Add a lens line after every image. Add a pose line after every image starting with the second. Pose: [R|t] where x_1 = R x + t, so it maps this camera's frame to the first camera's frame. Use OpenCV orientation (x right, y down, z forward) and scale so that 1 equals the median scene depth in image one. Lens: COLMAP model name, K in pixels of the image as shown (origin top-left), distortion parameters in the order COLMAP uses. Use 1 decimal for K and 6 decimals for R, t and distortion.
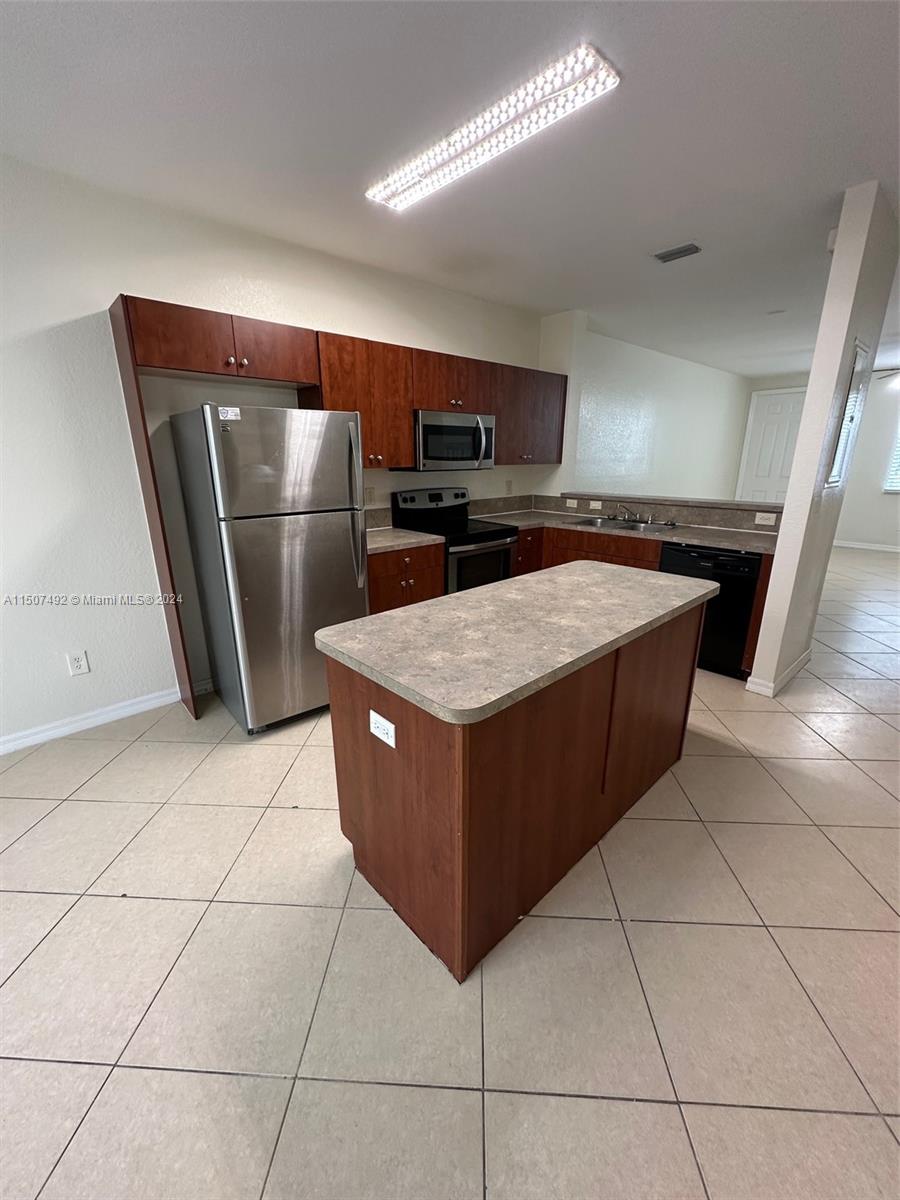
lens RADIAL K [[476.5, 0, 451.2], [0, 476.5, 599.0], [0, 0, 1]] dist [-0.000335, 0.000163]
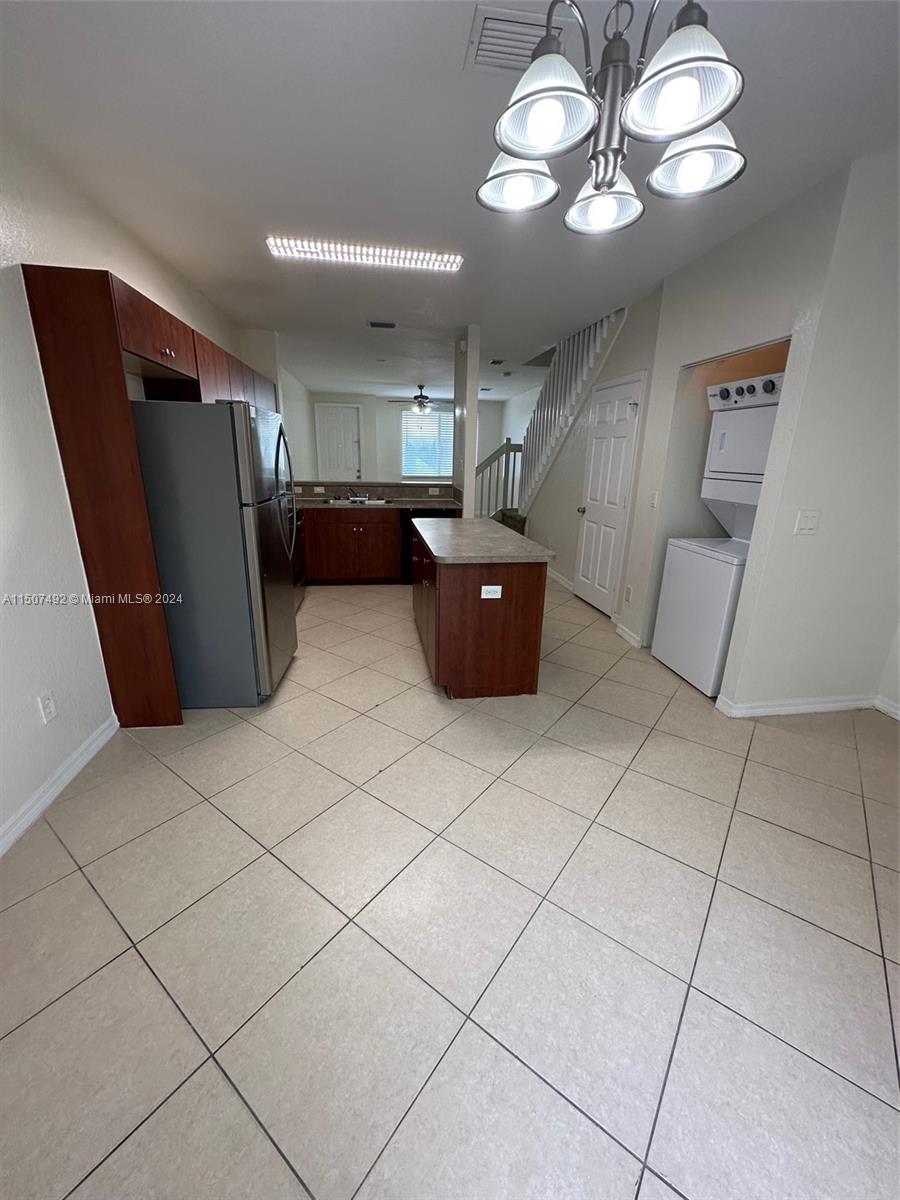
lens RADIAL K [[476.5, 0, 448.2], [0, 476.5, 597.2], [0, 0, 1]] dist [-0.000335, 0.000163]
pose [[0.560028, -0.224219, 0.797555, -0.985155], [0.217100, 0.968757, 0.119906, 0.008472], [-0.799522, 0.105999, 0.591209, -0.013454]]
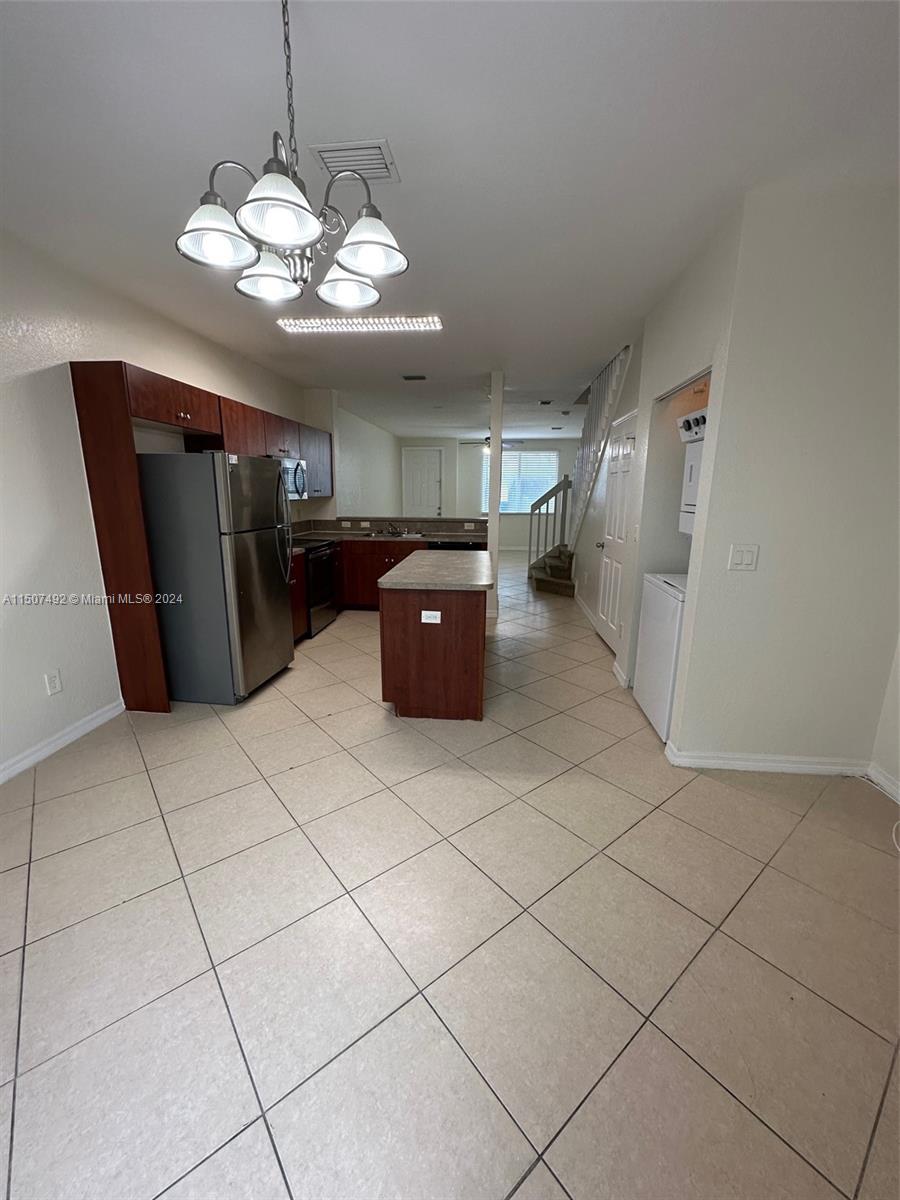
lens RADIAL K [[476.5, 0, 449.1], [0, 476.5, 597.3], [0, 0, 1]] dist [-0.000335, 0.000163]
pose [[0.745618, -0.137245, 0.652087, -0.779645], [0.183160, 0.983080, -0.002522, 0.110887], [-0.640708, 0.121316, 0.758140, -0.356116]]
